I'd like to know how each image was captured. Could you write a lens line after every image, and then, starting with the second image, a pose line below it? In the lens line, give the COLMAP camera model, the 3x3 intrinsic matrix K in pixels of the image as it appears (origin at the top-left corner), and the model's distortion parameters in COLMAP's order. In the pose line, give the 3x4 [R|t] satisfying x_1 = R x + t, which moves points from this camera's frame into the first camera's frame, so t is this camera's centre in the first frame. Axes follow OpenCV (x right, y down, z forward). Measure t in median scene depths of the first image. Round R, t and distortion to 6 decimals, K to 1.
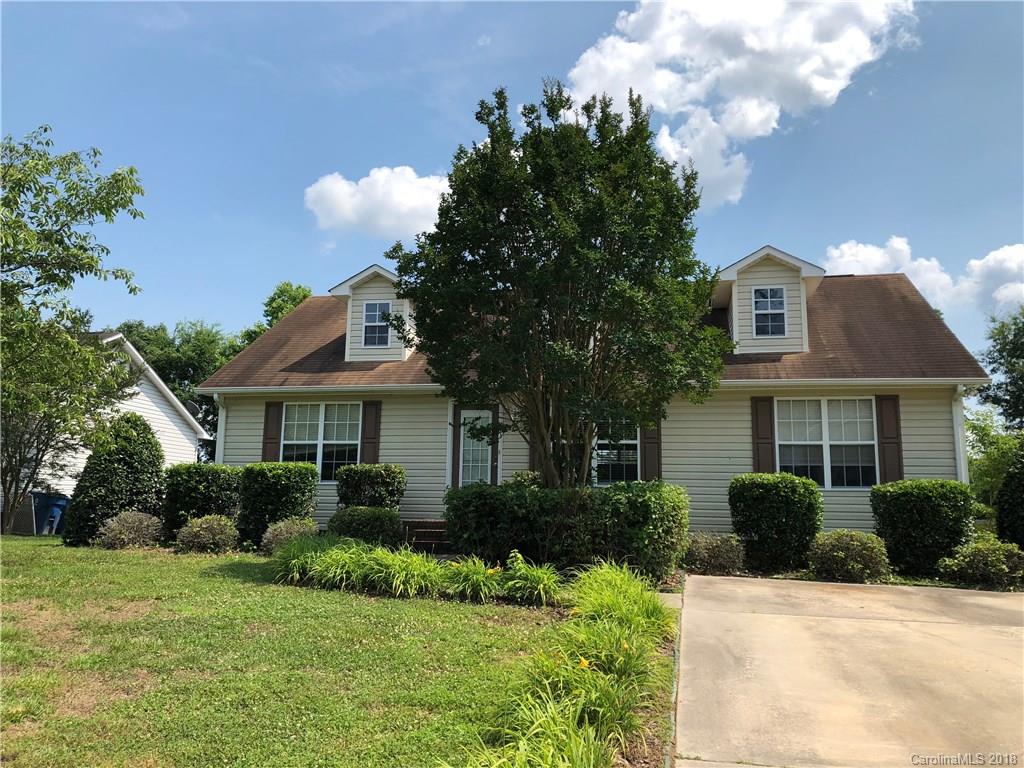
lens RADIAL K [[839.3, 0, 506.5], [0, 839.3, 375.0], [0, 0, 1]] dist [0.023457, -0.010804]
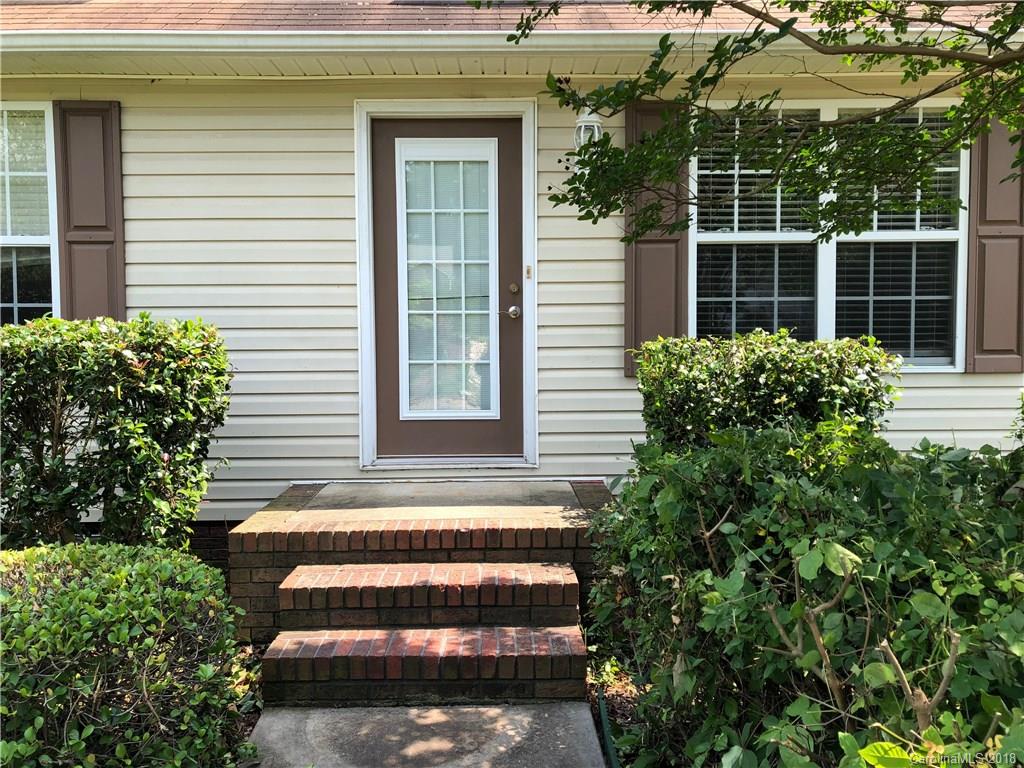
lens RADIAL K [[839.3, 0, 506.5], [0, 839.3, 375.0], [0, 0, 1]] dist [0.023457, -0.010804]
pose [[0.977316, -0.040027, 0.207968, -0.080622], [-0.008388, 0.973891, 0.226861, 0.056631], [-0.211618, -0.223460, 0.951464, 0.663521]]
